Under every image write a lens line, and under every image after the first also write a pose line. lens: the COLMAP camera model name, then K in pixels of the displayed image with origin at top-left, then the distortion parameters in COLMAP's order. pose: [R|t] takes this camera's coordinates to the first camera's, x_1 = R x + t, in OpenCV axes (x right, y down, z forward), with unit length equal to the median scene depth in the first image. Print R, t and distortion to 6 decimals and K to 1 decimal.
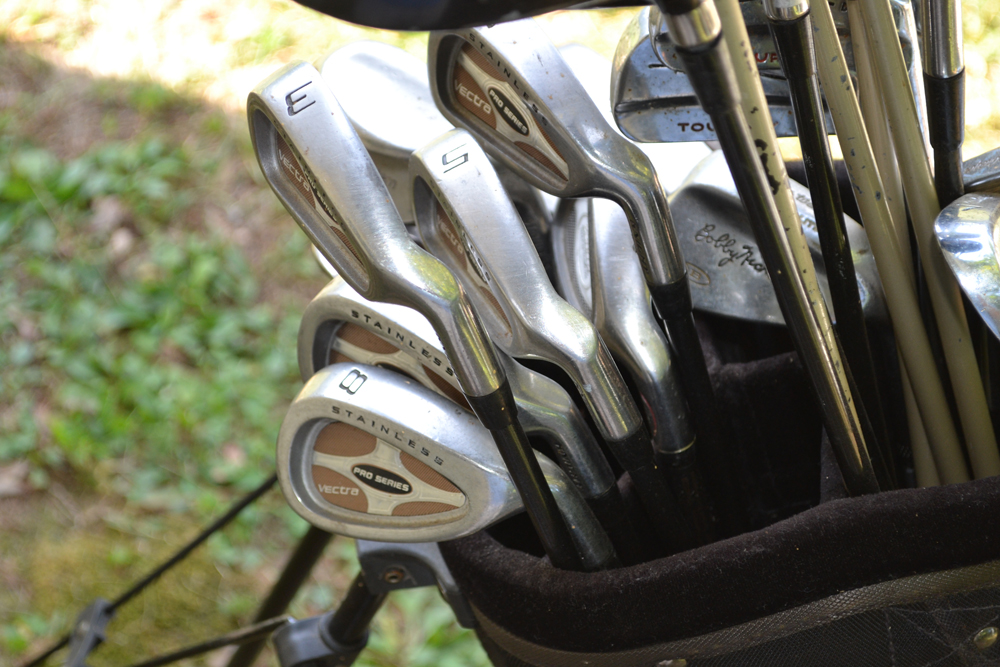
lens RADIAL K [[2051.5, 0, 509.0], [0, 2051.5, 329.0], [0, 0, 1]] dist [0.063987, 0.000000]
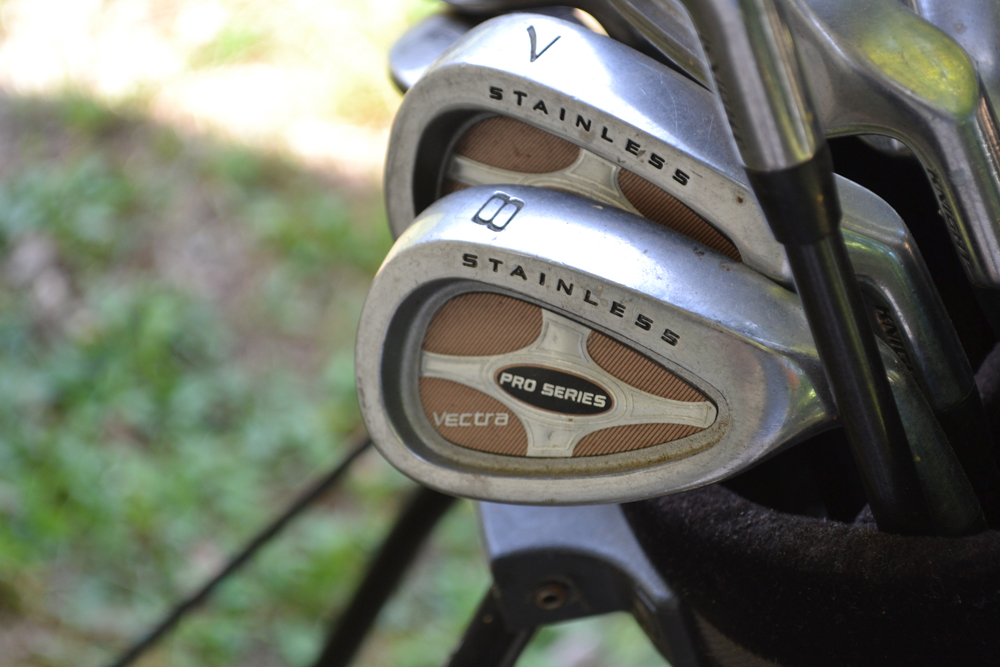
lens RADIAL K [[2290.5, 0, 500.4], [0, 2290.5, 334.6], [0, 0, 1]] dist [0.029196, 0.000000]
pose [[0.999480, -0.030133, 0.011492, -0.081783], [0.030878, 0.996968, -0.071429, 0.100428], [-0.009305, 0.071747, 0.997379, 0.384259]]
